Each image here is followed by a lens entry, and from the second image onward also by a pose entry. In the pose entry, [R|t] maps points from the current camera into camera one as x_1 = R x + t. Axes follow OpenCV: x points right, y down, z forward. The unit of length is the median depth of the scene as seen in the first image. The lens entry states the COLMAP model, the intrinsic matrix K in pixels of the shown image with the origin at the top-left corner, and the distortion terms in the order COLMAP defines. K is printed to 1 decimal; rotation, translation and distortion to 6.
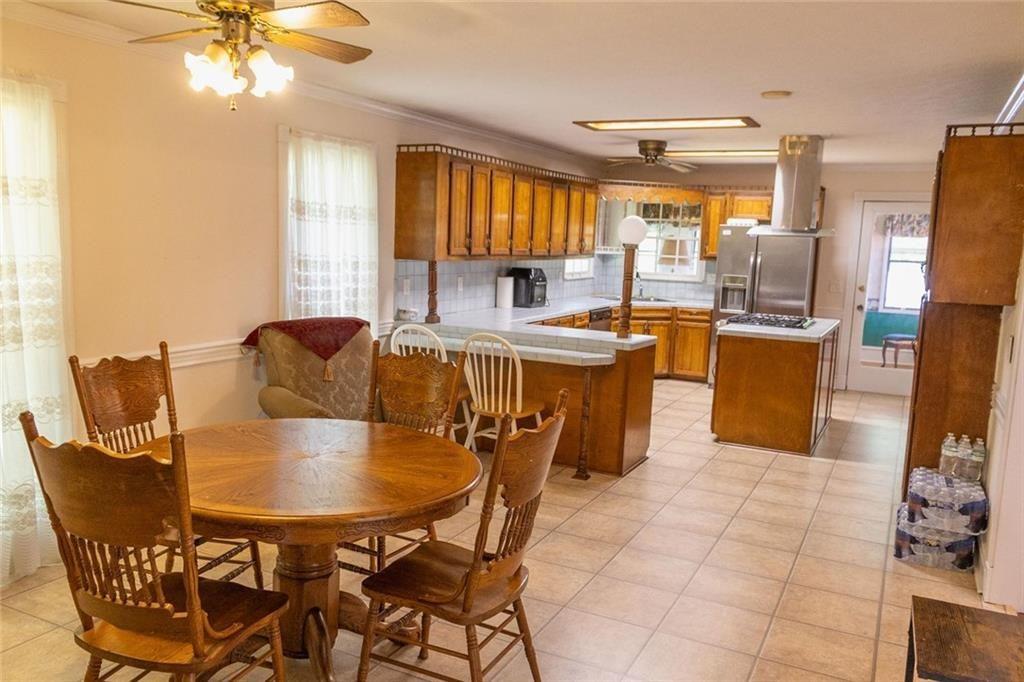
lens RADIAL K [[809.6, 0, 498.7], [0, 809.6, 347.7], [0, 0, 1]] dist [-0.000362, 0.012049]
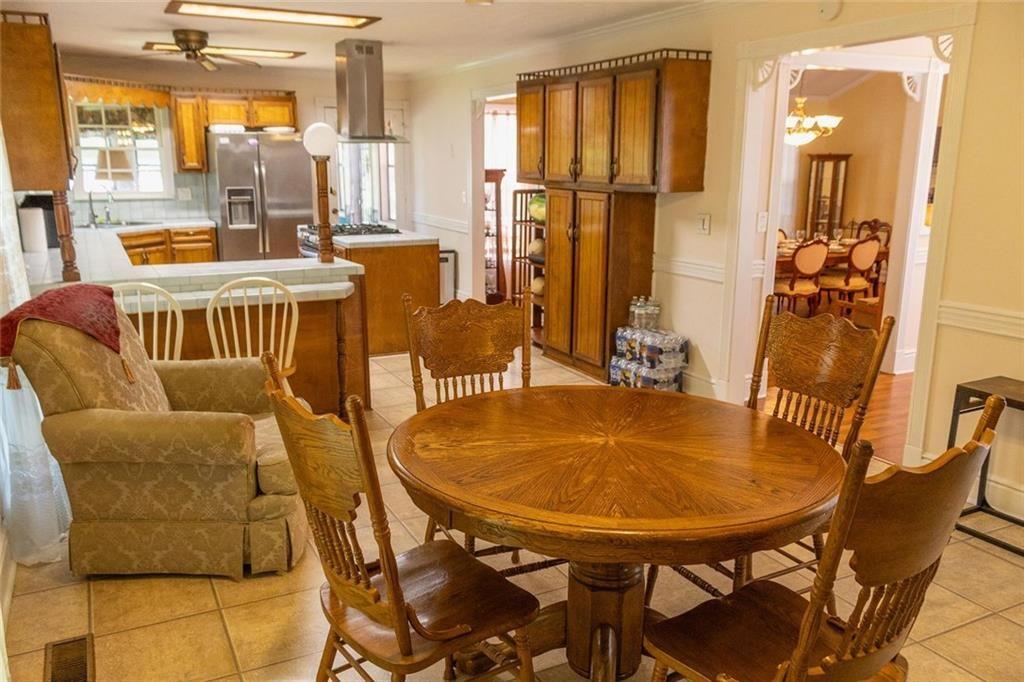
lens RADIAL K [[809.6, 0, 498.7], [0, 809.6, 347.7], [0, 0, 1]] dist [-0.000362, 0.012049]
pose [[0.587592, -0.217667, 0.779331, -0.287247], [0.128256, 0.976017, 0.175900, -0.033980], [-0.798928, -0.003403, 0.601417, 0.194325]]
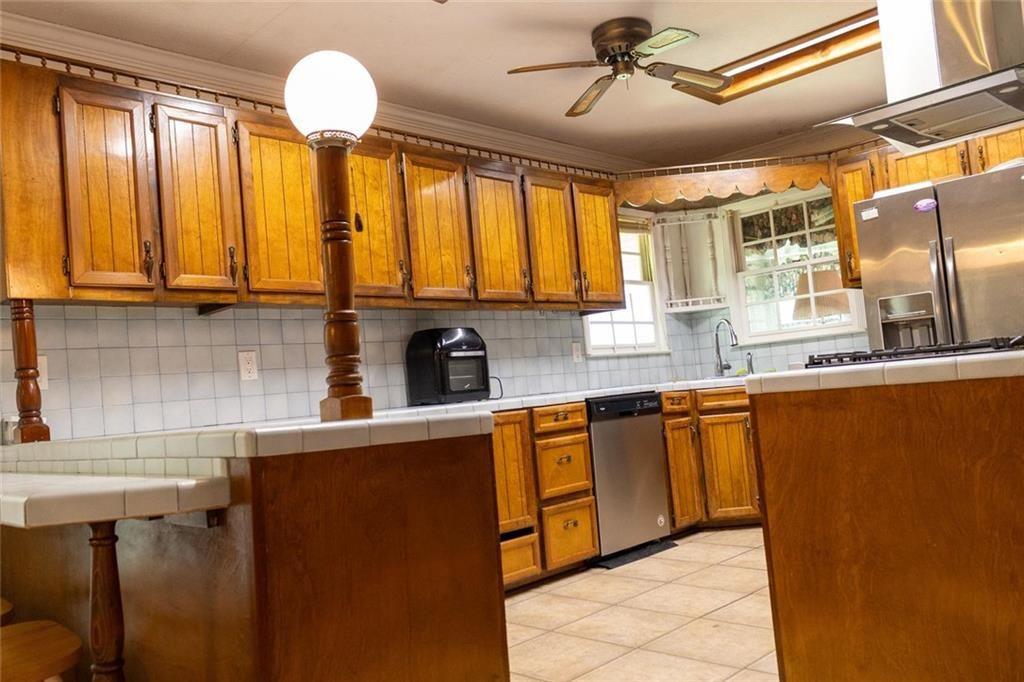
lens RADIAL K [[809.6, 0, 498.7], [0, 809.6, 347.7], [0, 0, 1]] dist [-0.000362, 0.012049]
pose [[0.940980, -0.136793, -0.309588, 0.203063], [0.077195, 0.977319, -0.197203, 0.017127], [0.329543, 0.161665, 0.930197, 0.459415]]
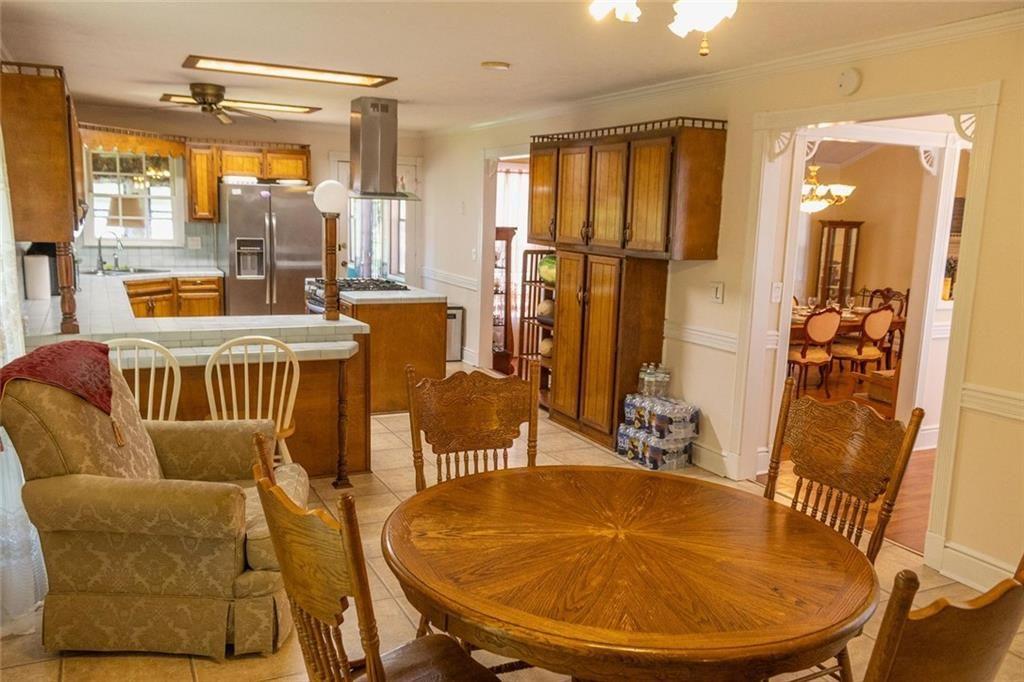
lens RADIAL K [[809.6, 0, 498.7], [0, 809.6, 347.7], [0, 0, 1]] dist [-0.000362, 0.012049]
pose [[0.599298, -0.150016, 0.786344, -0.274993], [0.098639, 0.988637, 0.113433, -0.040930], [-0.794426, 0.009584, 0.607286, 0.202600]]
